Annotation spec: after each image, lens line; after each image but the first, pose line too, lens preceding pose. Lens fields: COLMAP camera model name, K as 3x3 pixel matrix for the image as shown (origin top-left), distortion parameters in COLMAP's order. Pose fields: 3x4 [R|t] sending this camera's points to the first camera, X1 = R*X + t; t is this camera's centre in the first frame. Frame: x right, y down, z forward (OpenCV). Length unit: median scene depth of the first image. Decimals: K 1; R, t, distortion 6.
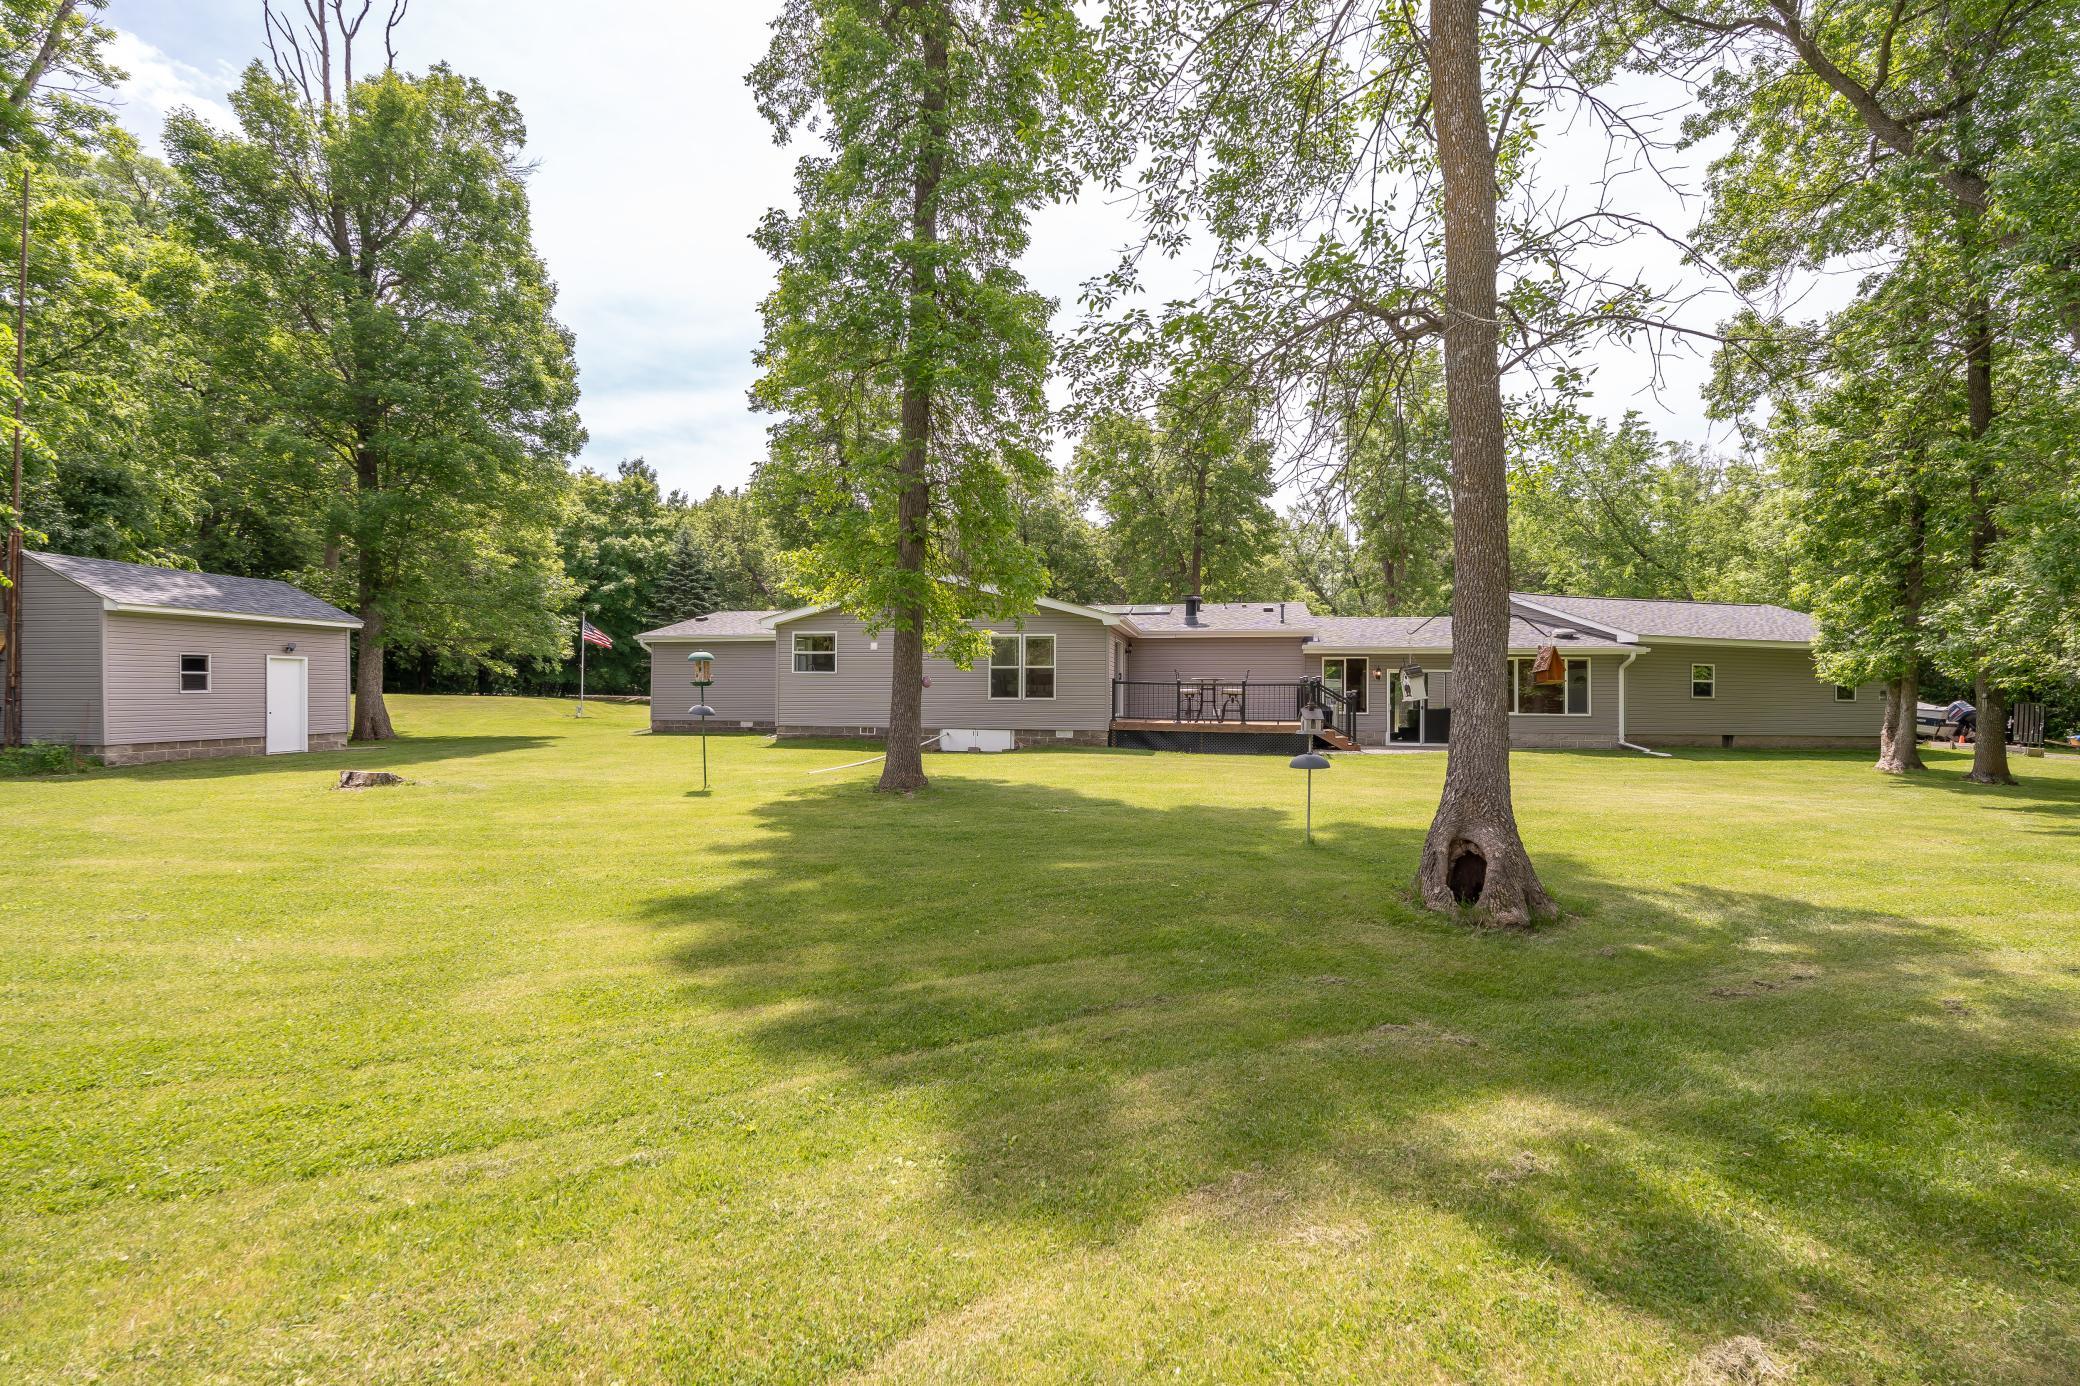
lens RADIAL K [[898.7, 0, 1040.0], [0, 898.7, 693.0], [0, 0, 1]] dist [0.000256, -0.000049]
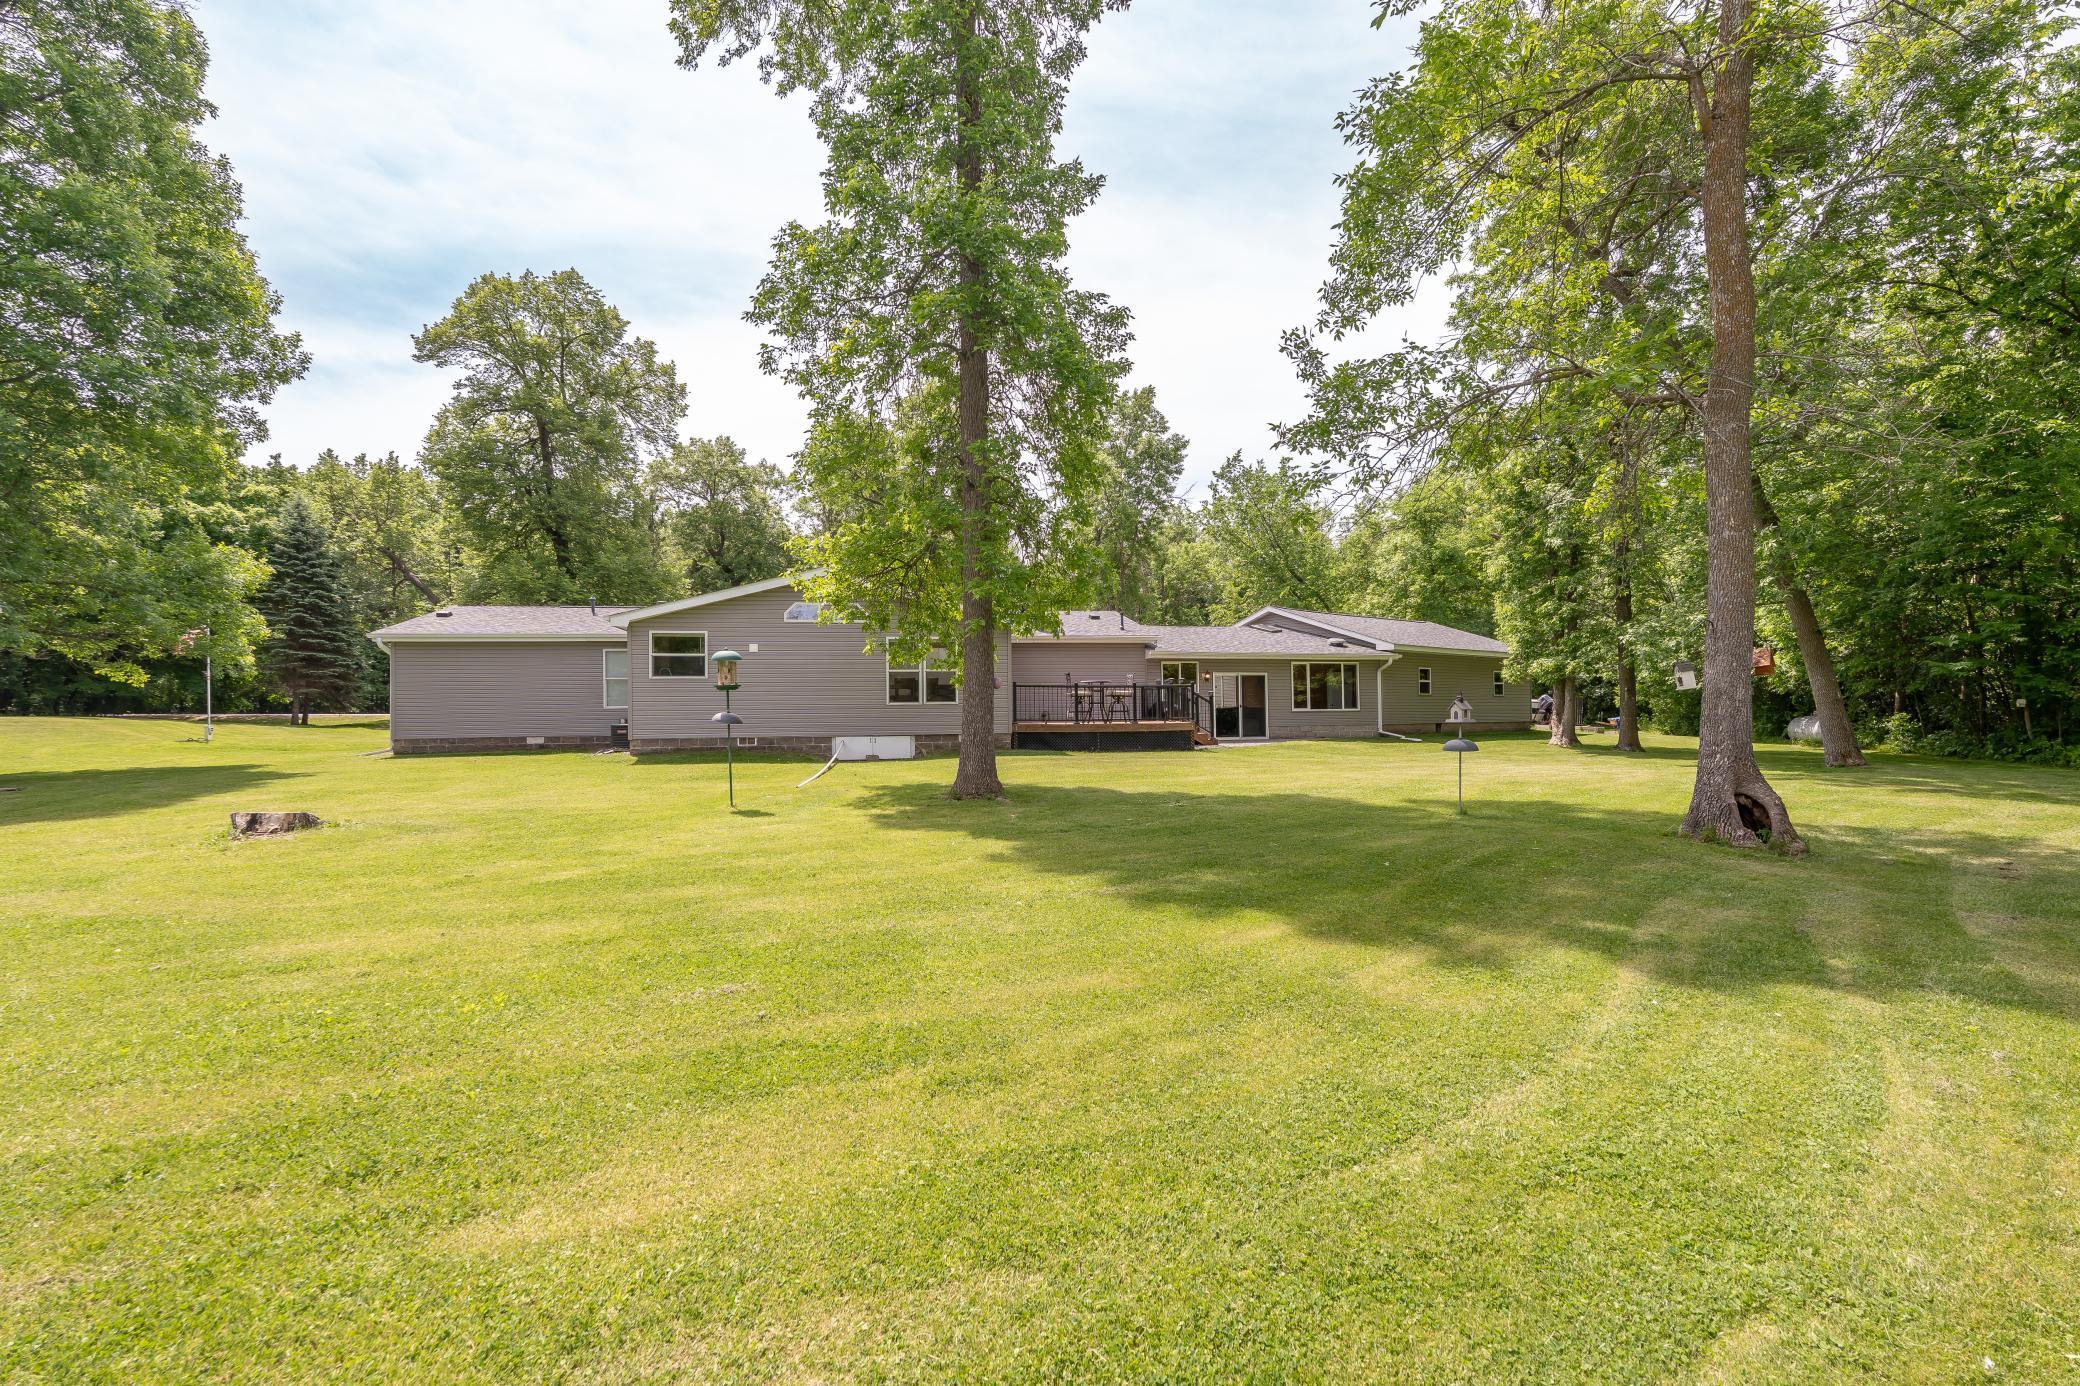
lens RADIAL K [[895.8, 0, 1039.3], [0, 895.8, 709.1], [0, 0, 1]] dist [-0.000838, 0.000469]
pose [[0.919808, -0.018610, 0.391928, -0.265553], [0.014776, 0.999809, 0.012797, 0.002005], [-0.392091, -0.005980, 0.919907, 0.053510]]
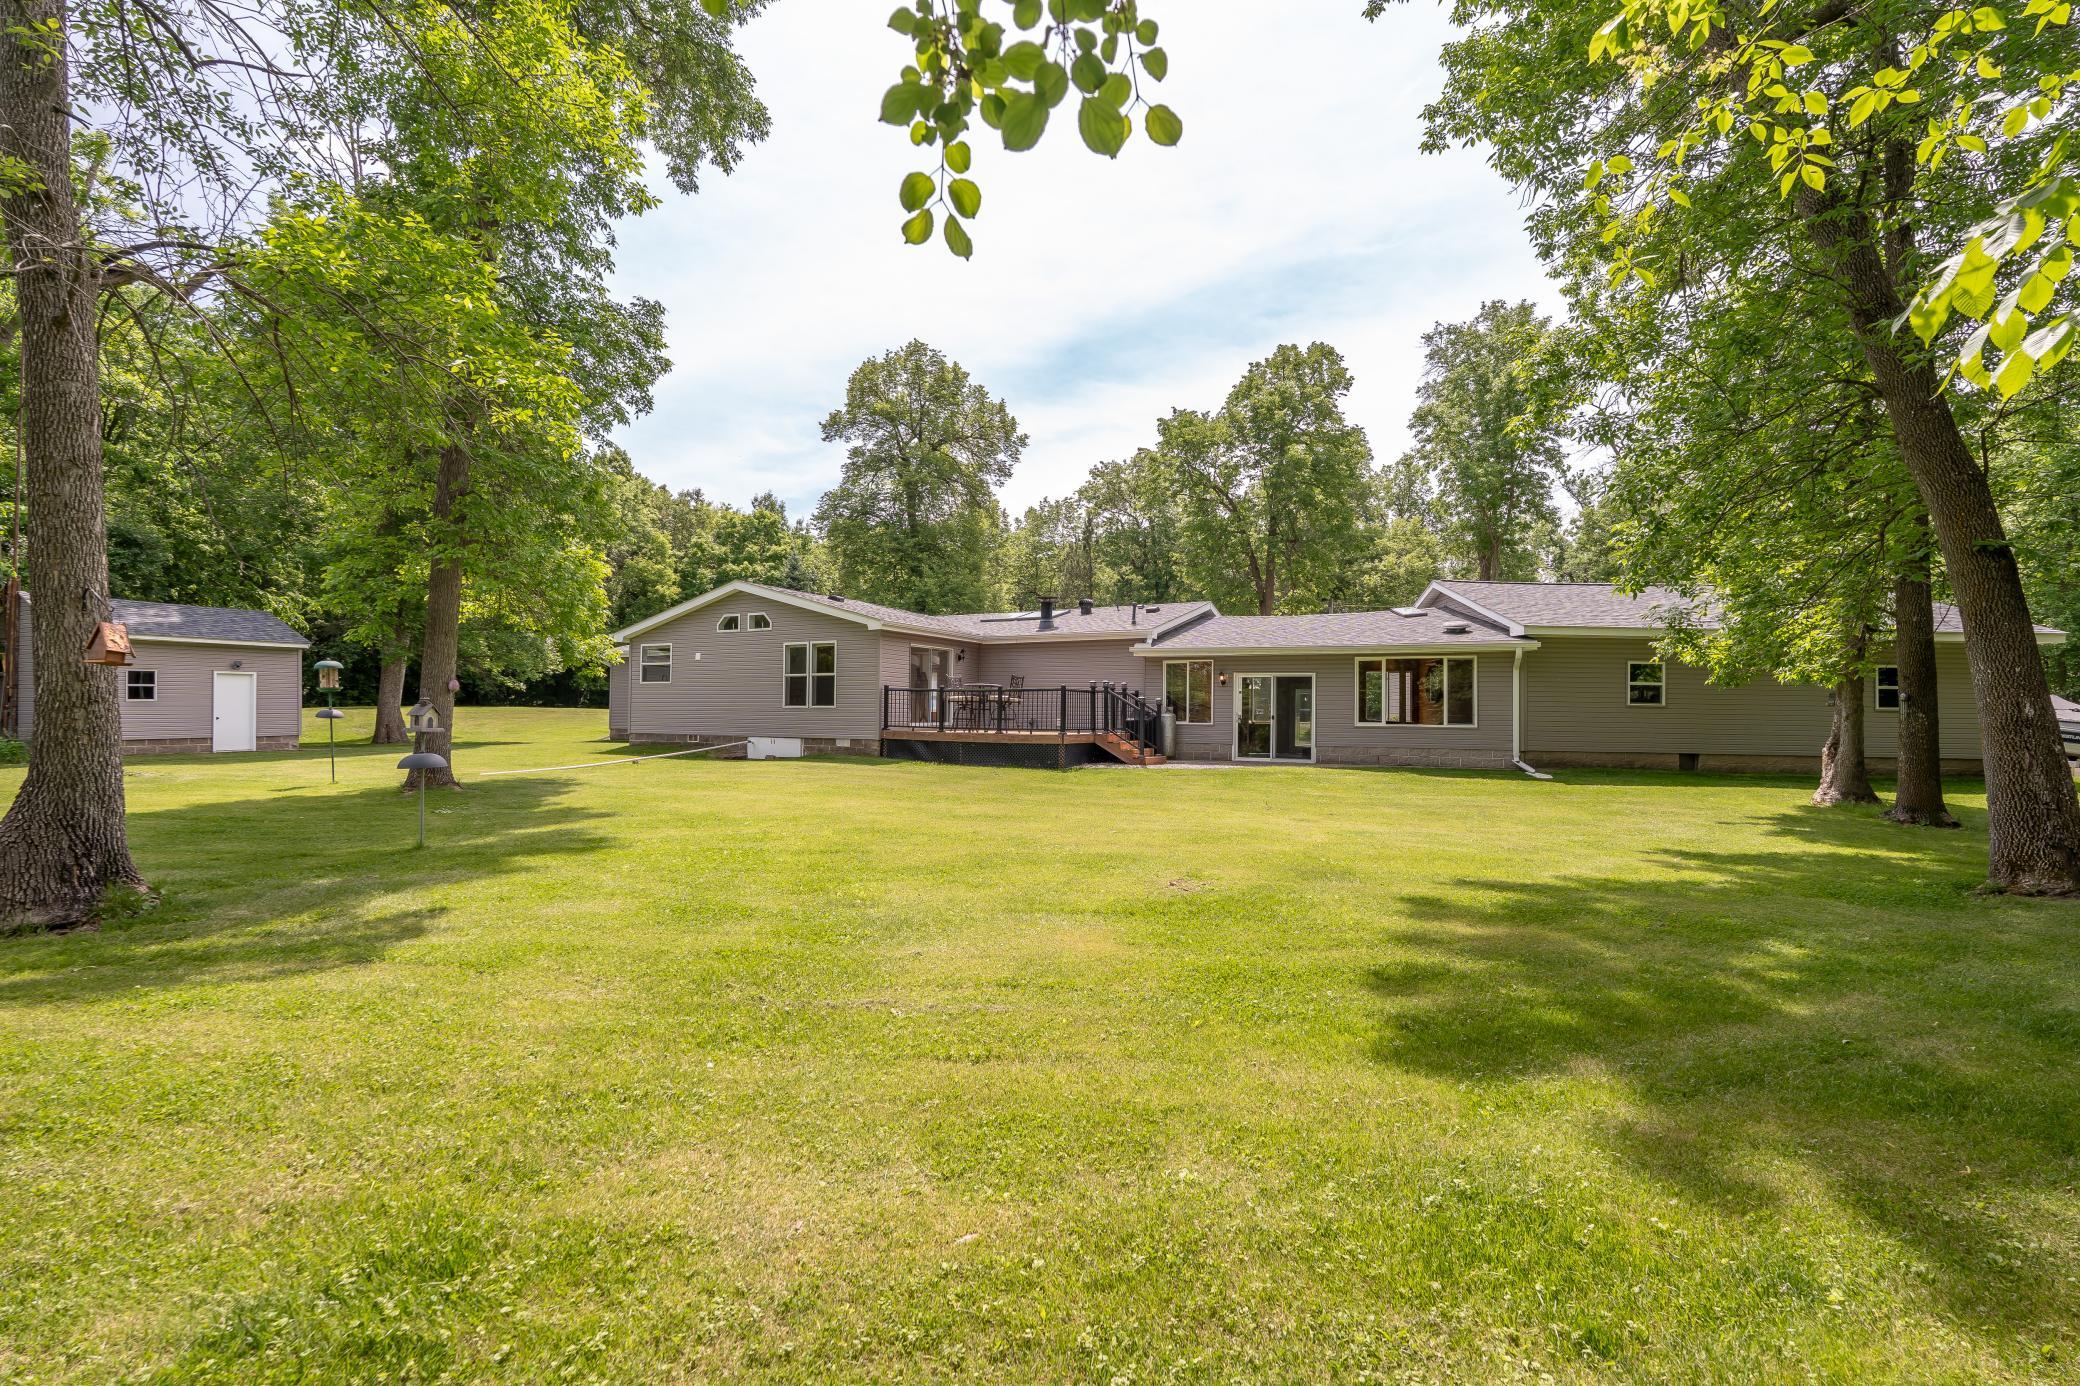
lens RADIAL K [[898.7, 0, 1040.0], [0, 898.7, 693.0], [0, 0, 1]] dist [0.000256, -0.000049]
pose [[0.961414, -0.005468, -0.275052, 0.461284], [0.000486, 0.999835, -0.018177, 0.008840], [0.275106, 0.017342, 0.961258, 0.112654]]
